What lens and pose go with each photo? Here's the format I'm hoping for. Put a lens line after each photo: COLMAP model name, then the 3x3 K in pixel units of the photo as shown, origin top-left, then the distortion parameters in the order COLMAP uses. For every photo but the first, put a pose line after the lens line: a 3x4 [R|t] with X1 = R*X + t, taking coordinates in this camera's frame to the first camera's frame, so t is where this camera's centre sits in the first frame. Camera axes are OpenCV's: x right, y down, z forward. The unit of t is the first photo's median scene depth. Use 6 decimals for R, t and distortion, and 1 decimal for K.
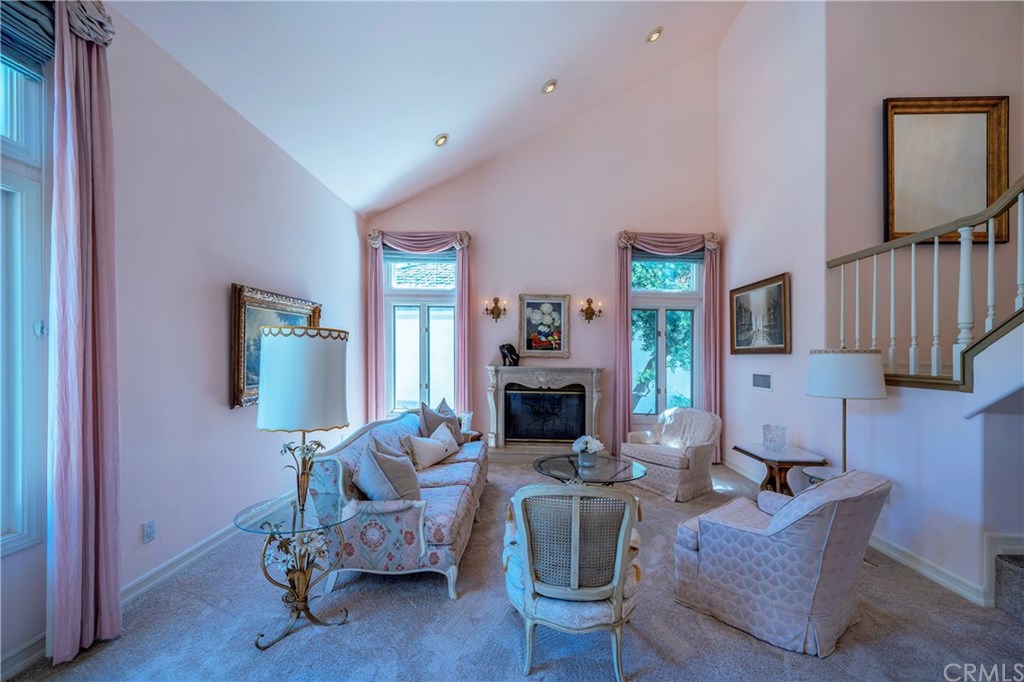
lens RADIAL K [[417.8, 0, 512.7], [0, 417.8, 349.6], [0, 0, 1]] dist [-0.004486, -0.000782]
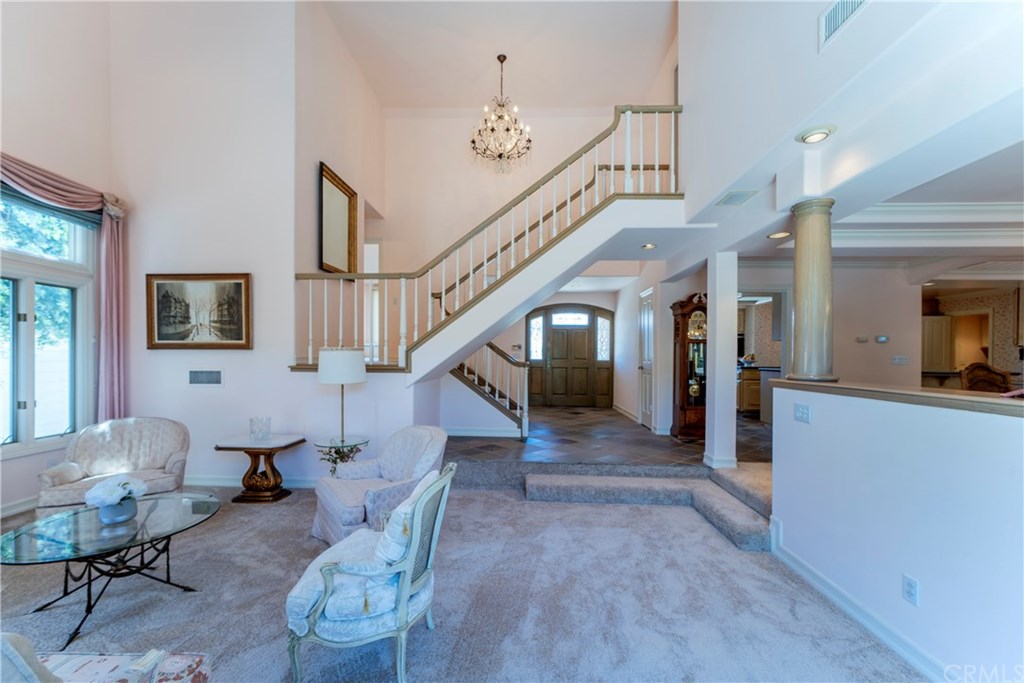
lens RADIAL K [[417.8, 0, 504.1], [0, 417.8, 345.5], [0, 0, 1]] dist [-0.004486, -0.000782]
pose [[0.023396, 0.008420, 0.999691, -0.373459], [-0.019934, 0.999770, -0.007954, -0.004736], [-0.999528, -0.019742, 0.023558, 0.305771]]
